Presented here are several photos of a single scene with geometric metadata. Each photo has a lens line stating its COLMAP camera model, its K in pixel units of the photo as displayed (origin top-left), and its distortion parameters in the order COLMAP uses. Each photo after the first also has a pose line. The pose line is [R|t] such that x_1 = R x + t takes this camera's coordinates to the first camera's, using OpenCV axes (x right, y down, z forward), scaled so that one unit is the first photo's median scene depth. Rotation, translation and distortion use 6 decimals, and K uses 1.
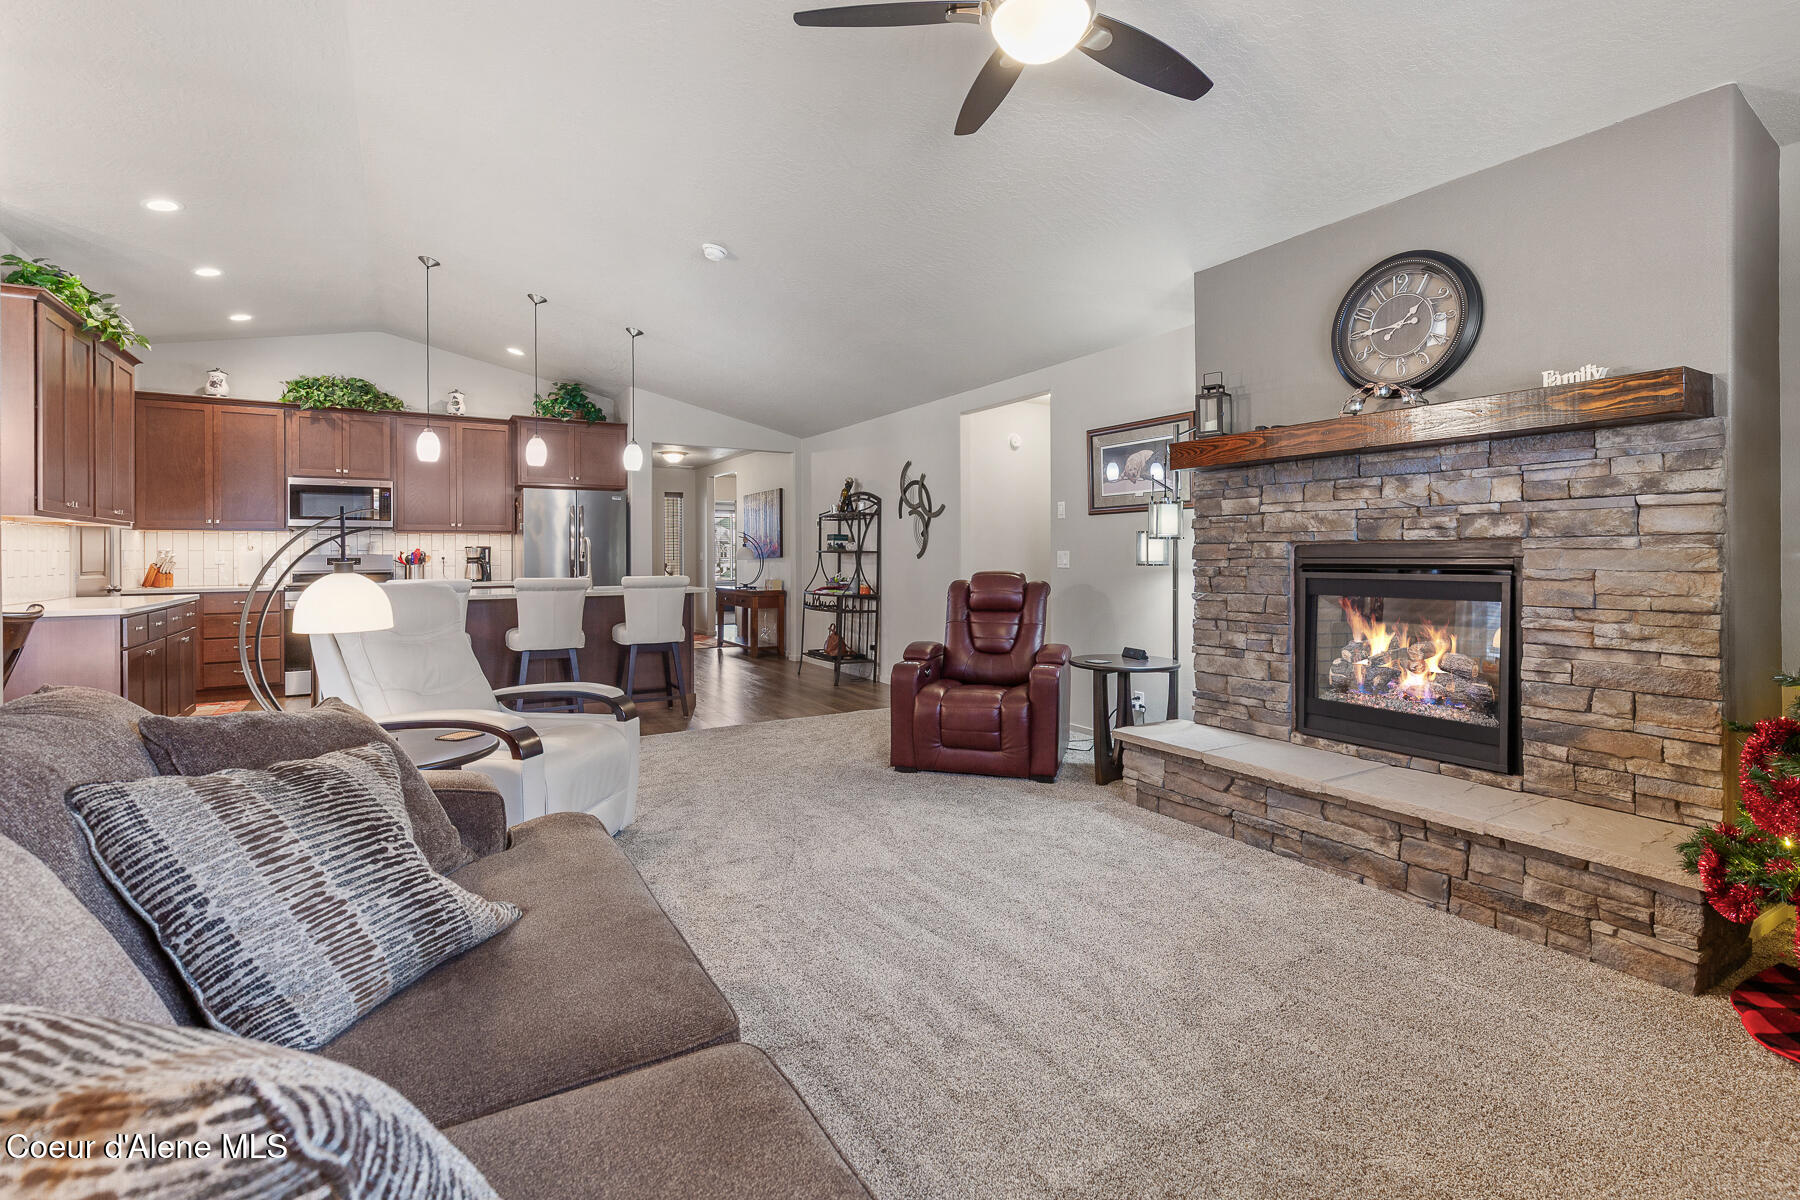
lens RADIAL K [[835.8, 0, 898.6], [0, 835.8, 557.3], [0, 0, 1]] dist [0.012127, 0.001757]
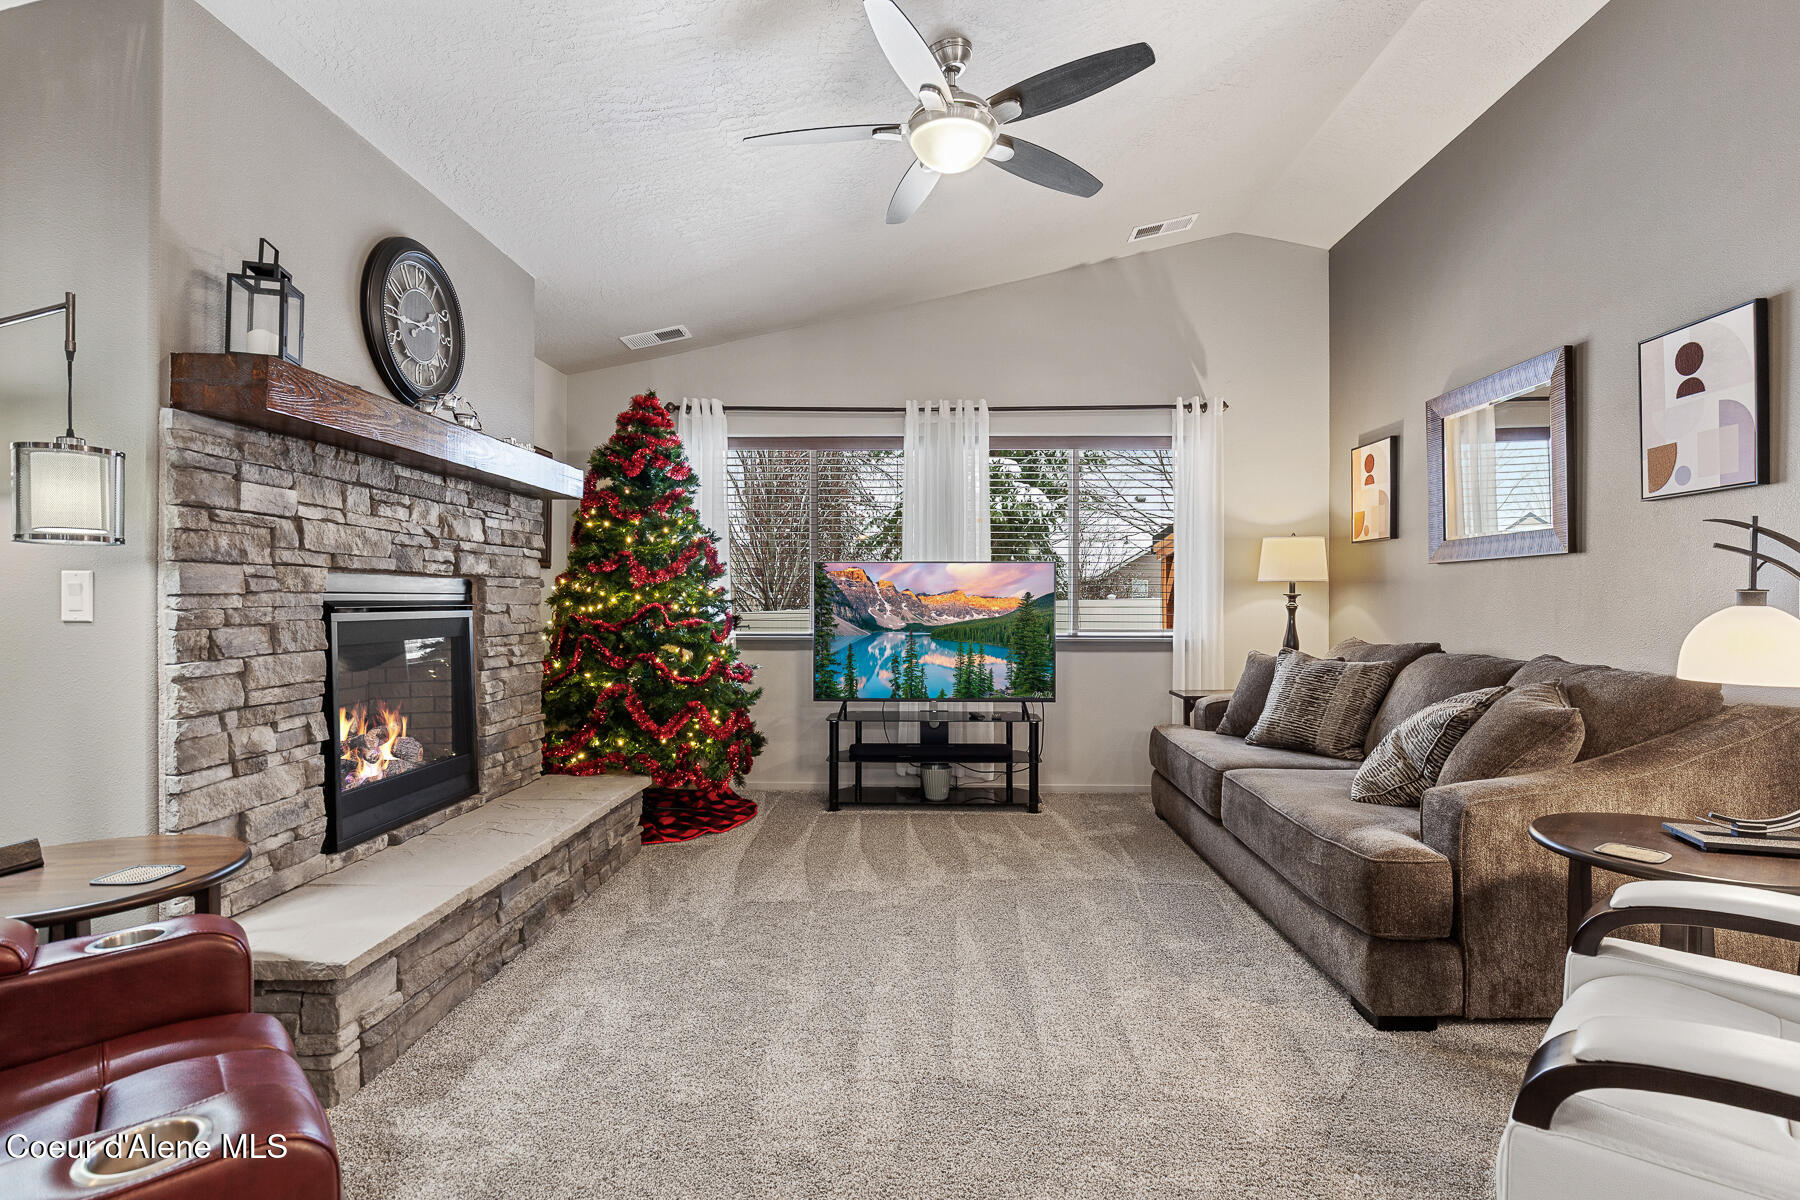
lens RADIAL K [[897.6, 0, 918.9], [0, 897.6, 604.9], [0, 0, 1]] dist [0.002001, -0.002812]
pose [[-0.849927, 0.002018, 0.526896, -0.302402], [0.005500, 0.999972, 0.005043, 0.009730], [-0.526872, 0.007184, -0.849915, 1.382081]]
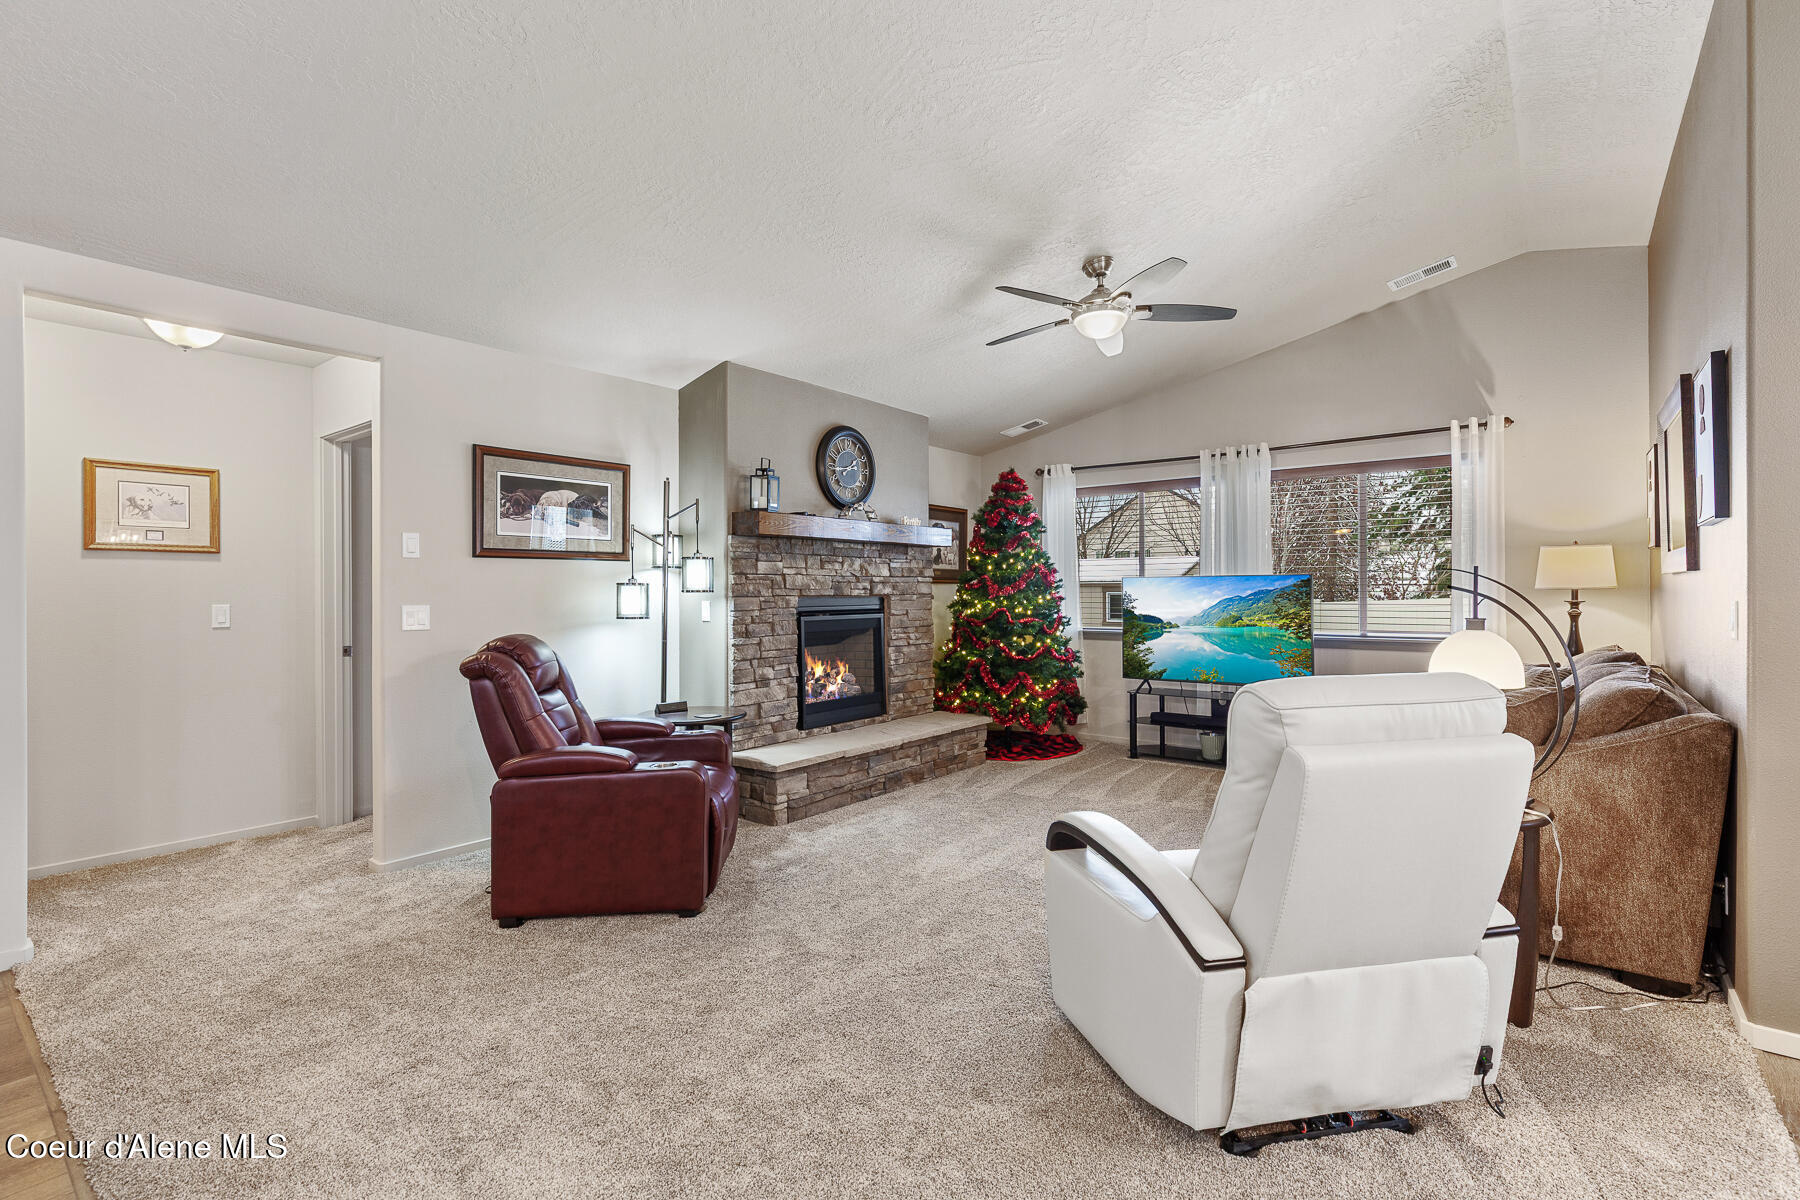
lens RADIAL K [[835.8, 0, 906.5], [0, 835.8, 592.2], [0, 0, 1]] dist [0.012127, 0.001757]
pose [[-0.360935, 0.006494, 0.932568, -0.923832], [0.011613, 0.999930, -0.002468, -0.019365], [-0.932518, 0.009939, -0.360985, 1.364905]]
